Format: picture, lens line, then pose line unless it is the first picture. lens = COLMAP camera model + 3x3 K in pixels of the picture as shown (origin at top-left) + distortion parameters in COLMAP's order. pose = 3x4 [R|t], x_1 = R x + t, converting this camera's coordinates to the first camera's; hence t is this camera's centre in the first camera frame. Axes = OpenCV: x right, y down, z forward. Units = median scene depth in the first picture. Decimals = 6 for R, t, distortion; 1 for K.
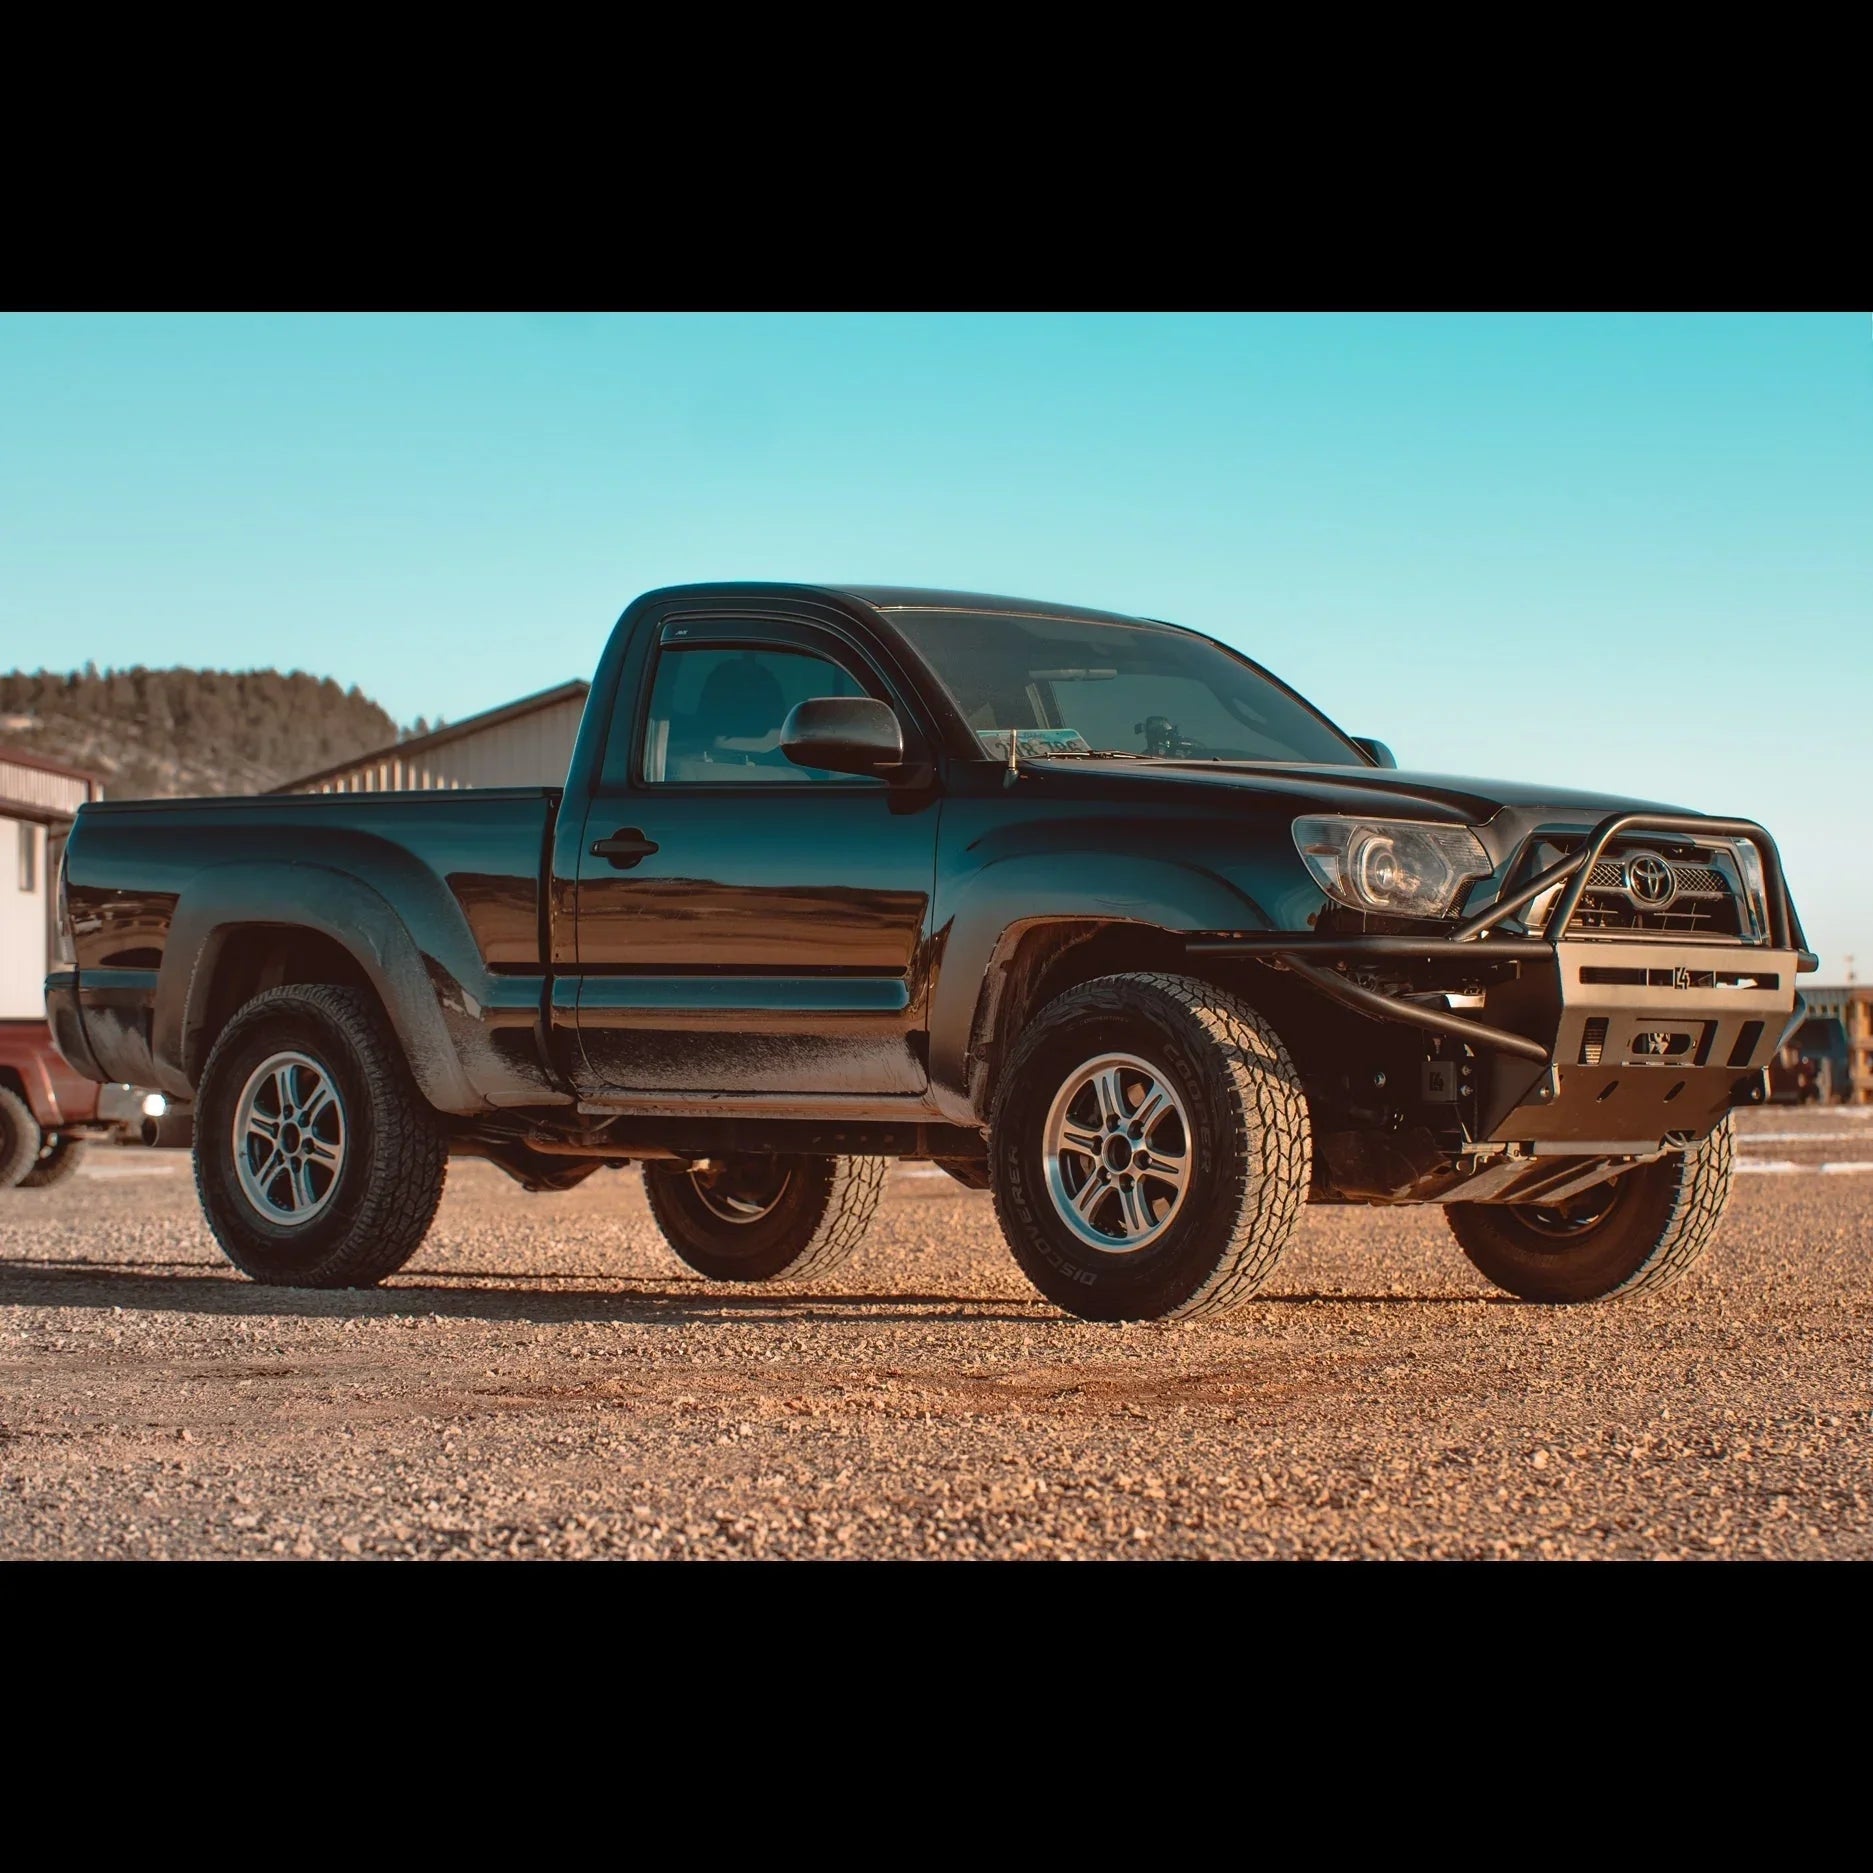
lens RADIAL K [[6302.5, 0, 936.5], [0, 6302.5, 936.5], [0, 0, 1]] dist [-0.603716, 1.717153]
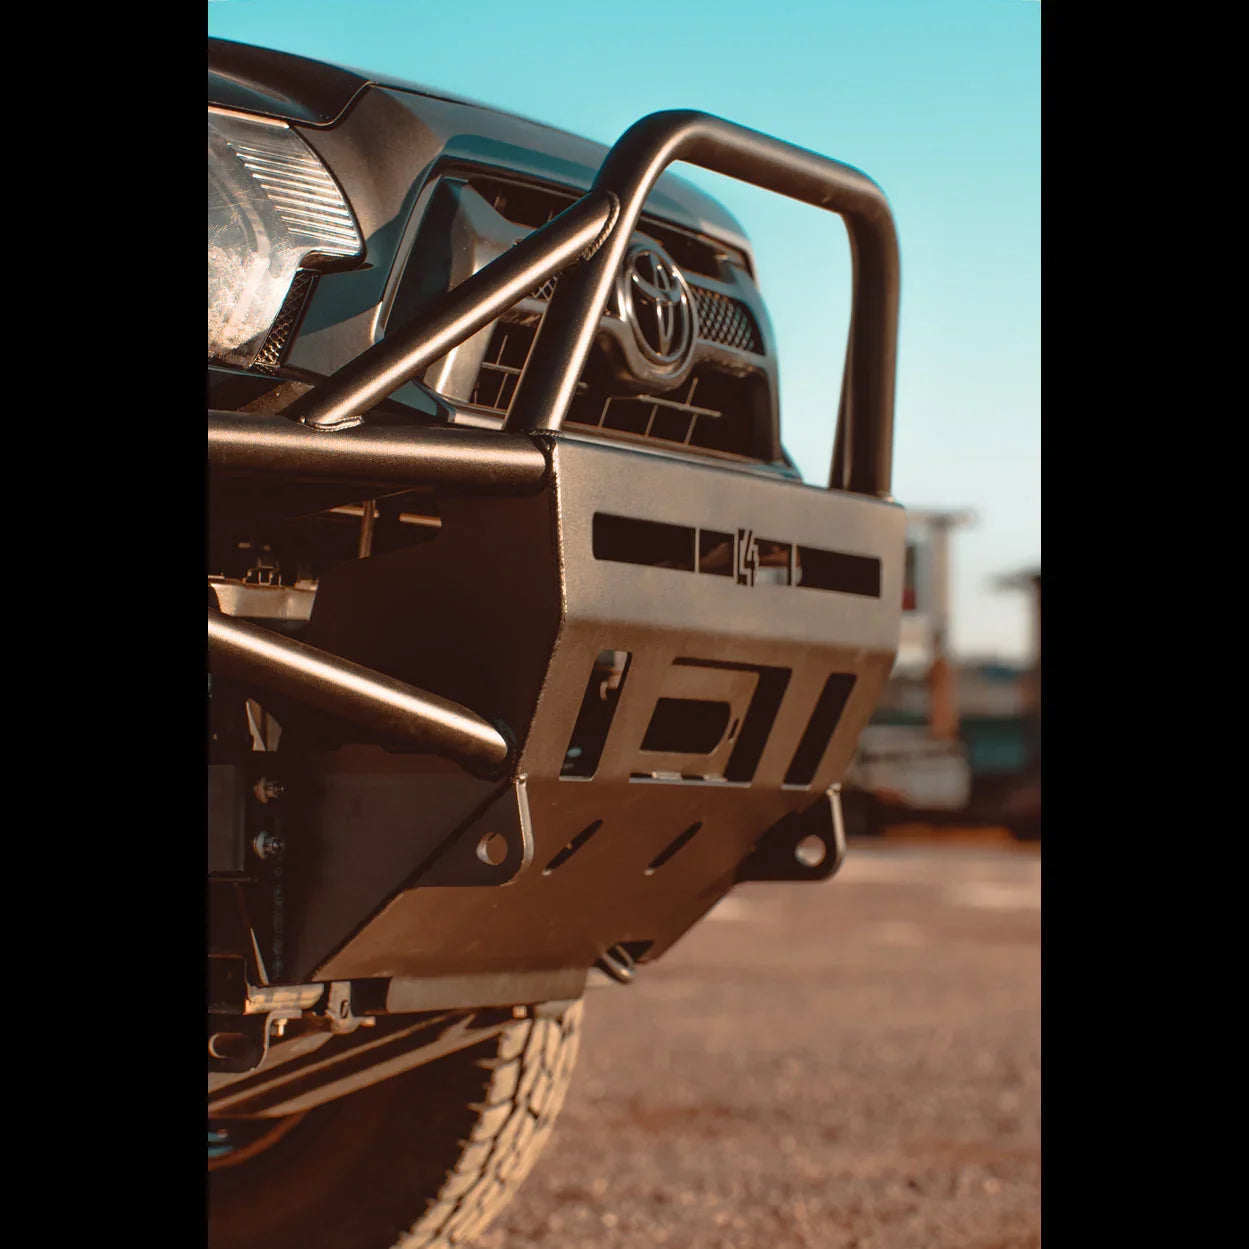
lens RADIAL K [[5699.9, 0, 624.5], [0, 5699.9, 624.5], [0, 0, 1]] dist [-0.194510, -3.970567]
pose [[0.921726, 0.017842, 0.387430, -0.025723], [-0.015738, 0.999839, -0.008603, 0.014230], [-0.387521, 0.001832, 0.921859, 0.685463]]
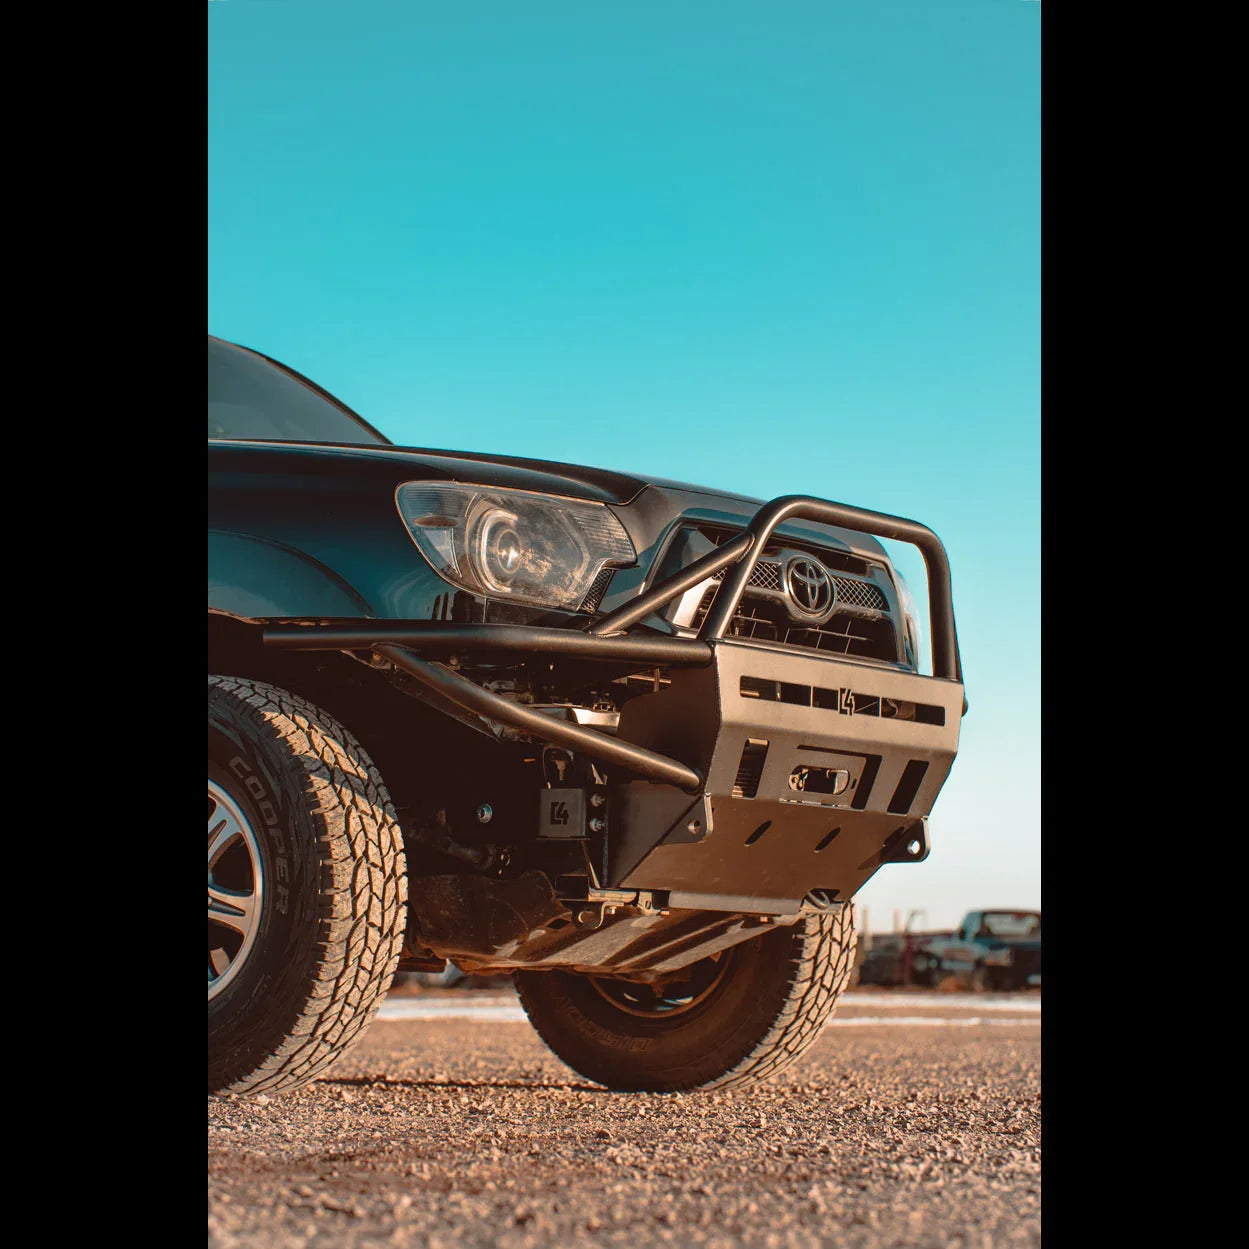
lens RADIAL K [[4202.8, 0, 624.5], [0, 4202.8, 624.5], [0, 0, 1]] dist [-0.603716, 1.717153]
pose [[0.985673, 0.031812, 0.165641, -0.004039], [-0.020929, 0.997531, -0.067035, 0.035263], [-0.167364, 0.062608, 0.983905, 0.456035]]
